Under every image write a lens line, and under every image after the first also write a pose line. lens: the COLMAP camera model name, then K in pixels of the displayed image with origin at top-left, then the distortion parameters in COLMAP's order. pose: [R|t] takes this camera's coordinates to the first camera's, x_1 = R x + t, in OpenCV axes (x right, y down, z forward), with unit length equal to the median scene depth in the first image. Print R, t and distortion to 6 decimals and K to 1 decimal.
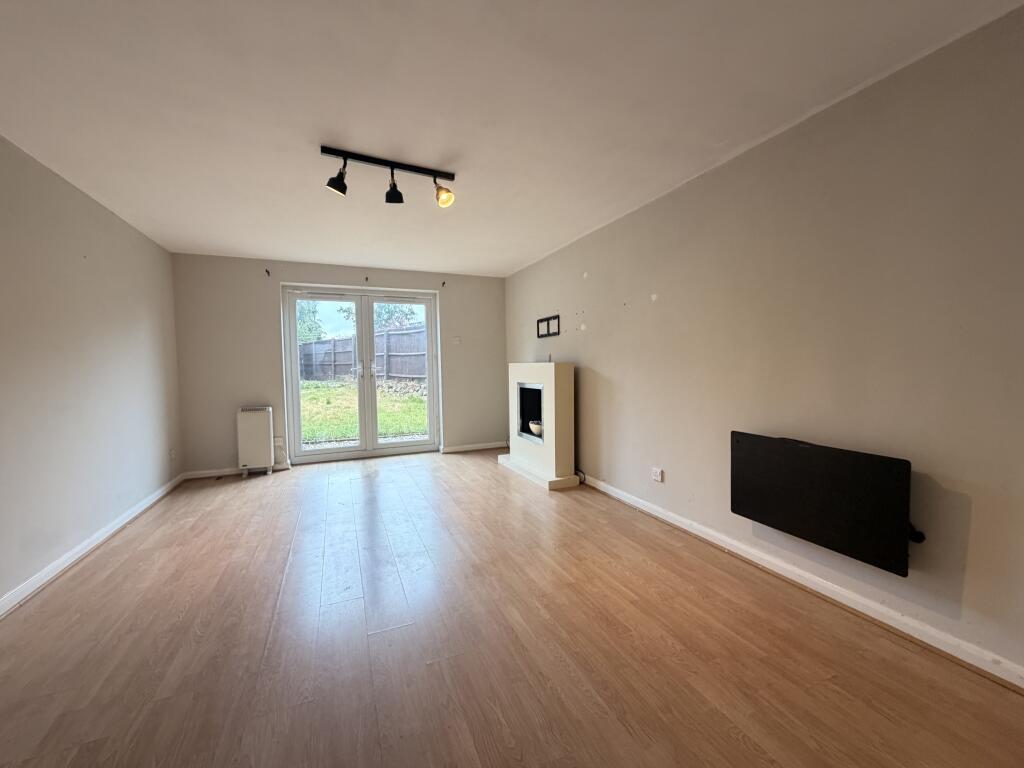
lens RADIAL K [[410.2, 0, 507.5], [0, 410.2, 384.9], [0, 0, 1]] dist [0.011869, -0.000213]
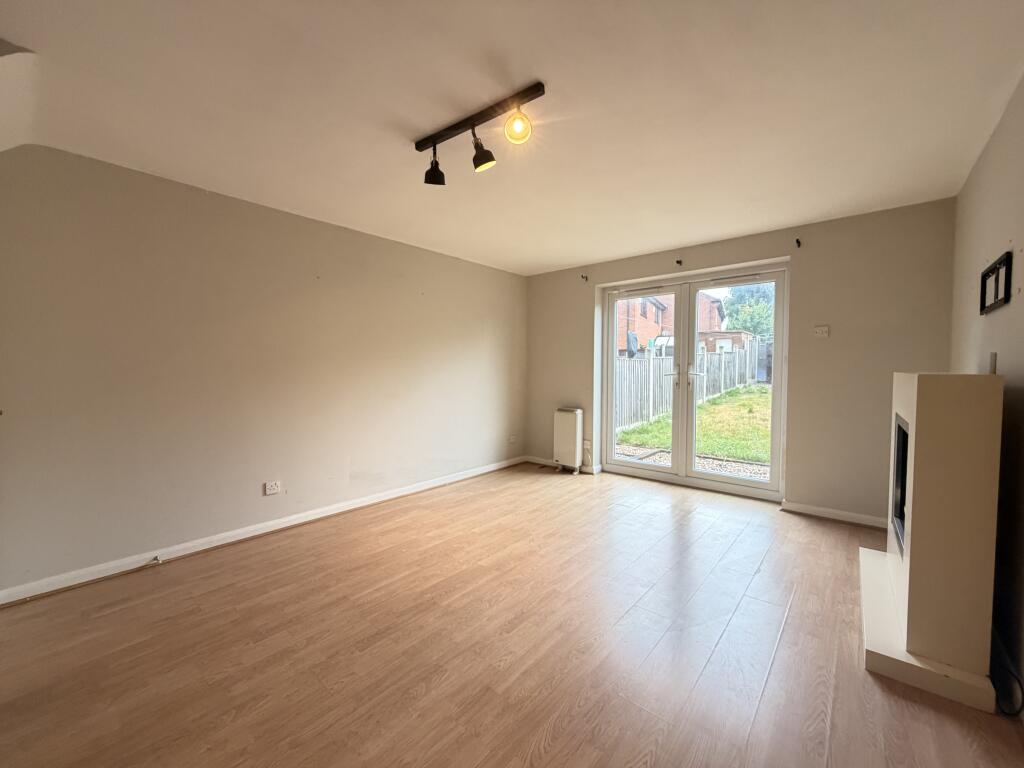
lens RADIAL K [[410.2, 0, 507.5], [0, 410.2, 384.9], [0, 0, 1]] dist [0.011869, -0.000213]
pose [[0.443520, 0.051344, -0.894793, 0.271742], [-0.051914, 0.998153, 0.031543, -0.032439], [0.894760, 0.032463, 0.445366, 0.405517]]
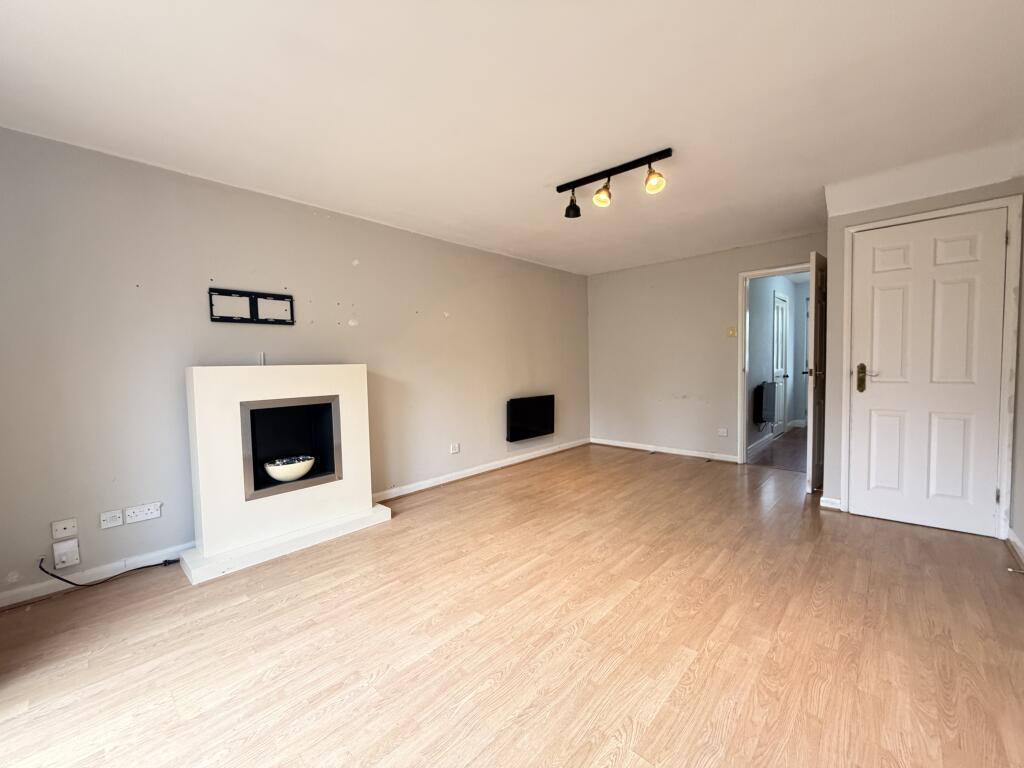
lens RADIAL K [[410.2, 0, 507.5], [0, 410.2, 384.9], [0, 0, 1]] dist [0.011869, -0.000213]
pose [[-0.403842, -0.022849, 0.914543, -0.653819], [0.072817, 0.995713, 0.057031, -0.036252], [-0.911926, 0.089626, -0.400447, 0.966694]]
